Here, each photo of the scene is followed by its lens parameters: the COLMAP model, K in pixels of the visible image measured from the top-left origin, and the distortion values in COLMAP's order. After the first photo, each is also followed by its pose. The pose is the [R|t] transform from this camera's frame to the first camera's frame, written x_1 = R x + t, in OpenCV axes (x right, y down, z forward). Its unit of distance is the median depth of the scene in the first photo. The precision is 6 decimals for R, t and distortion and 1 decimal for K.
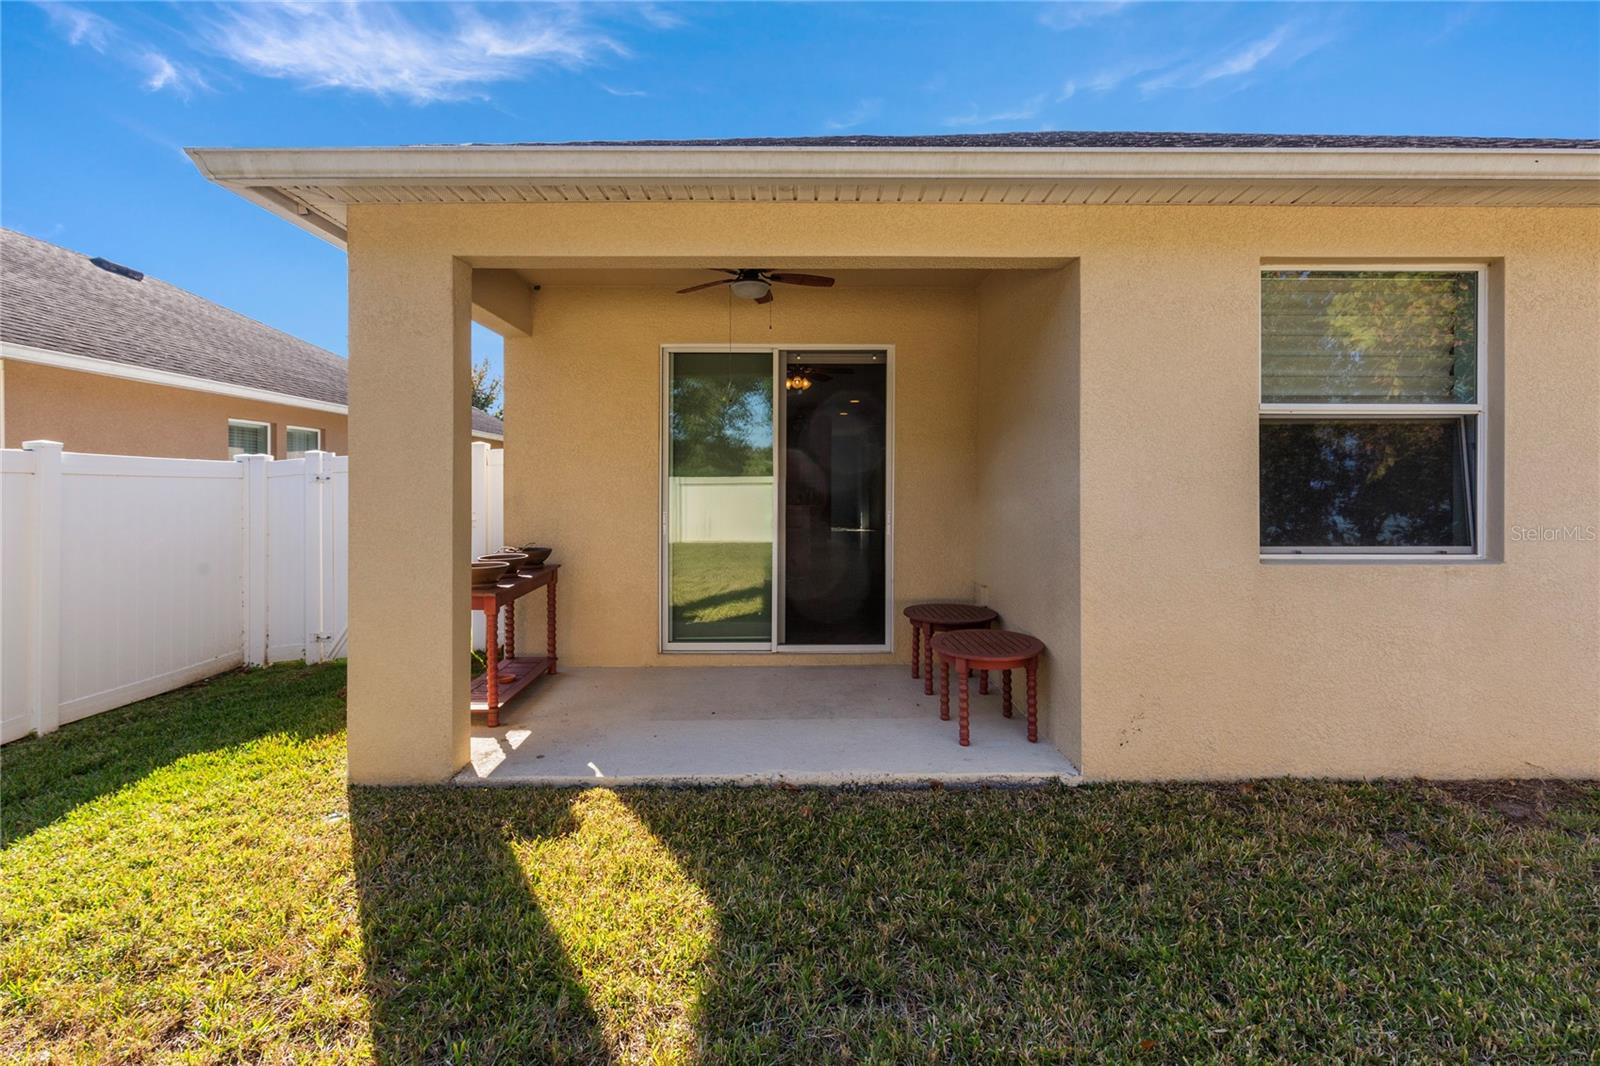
lens RADIAL K [[722.9, 0, 799.9], [0, 722.9, 503.9], [0, 0, 1]] dist [0.001589, 0.000290]
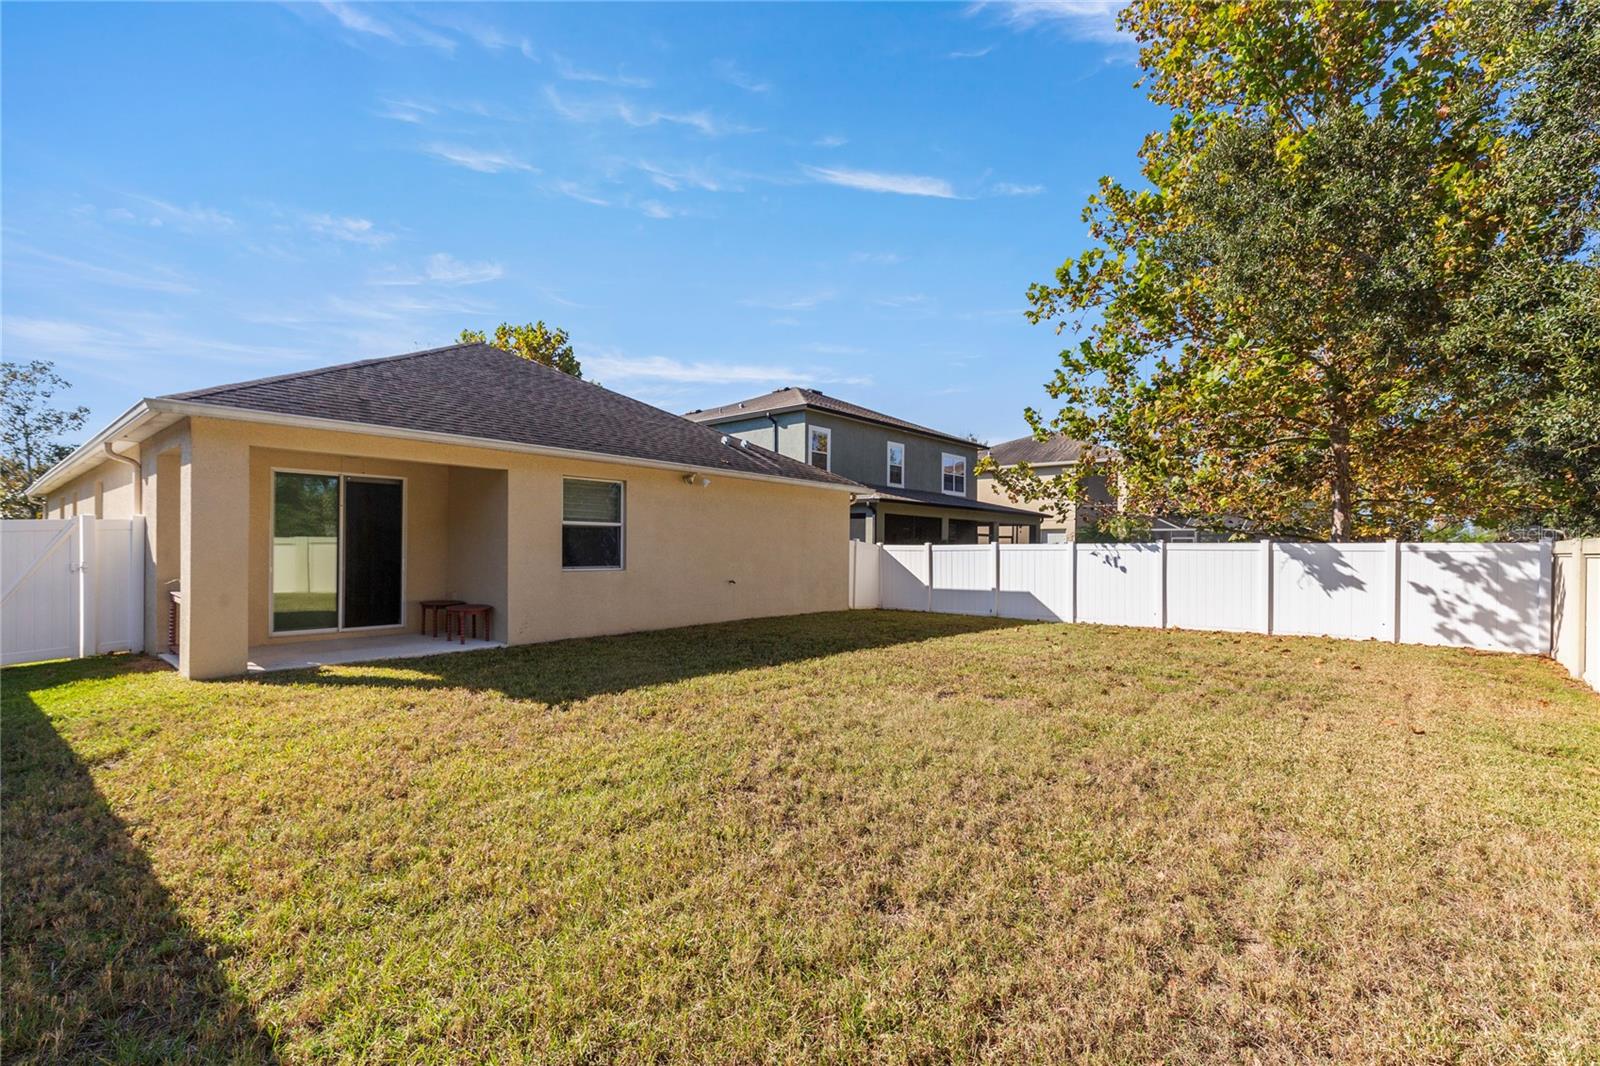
lens RADIAL K [[723.3, 0, 800.8], [0, 723.3, 549.5], [0, 0, 1]] dist [0.000332, 0.000016]
pose [[0.660939, 0.000932, 0.750439, -0.976822], [0.002408, 0.999991, -0.003362, -0.007202], [-0.750436, 0.004029, 0.660931, -1.747647]]
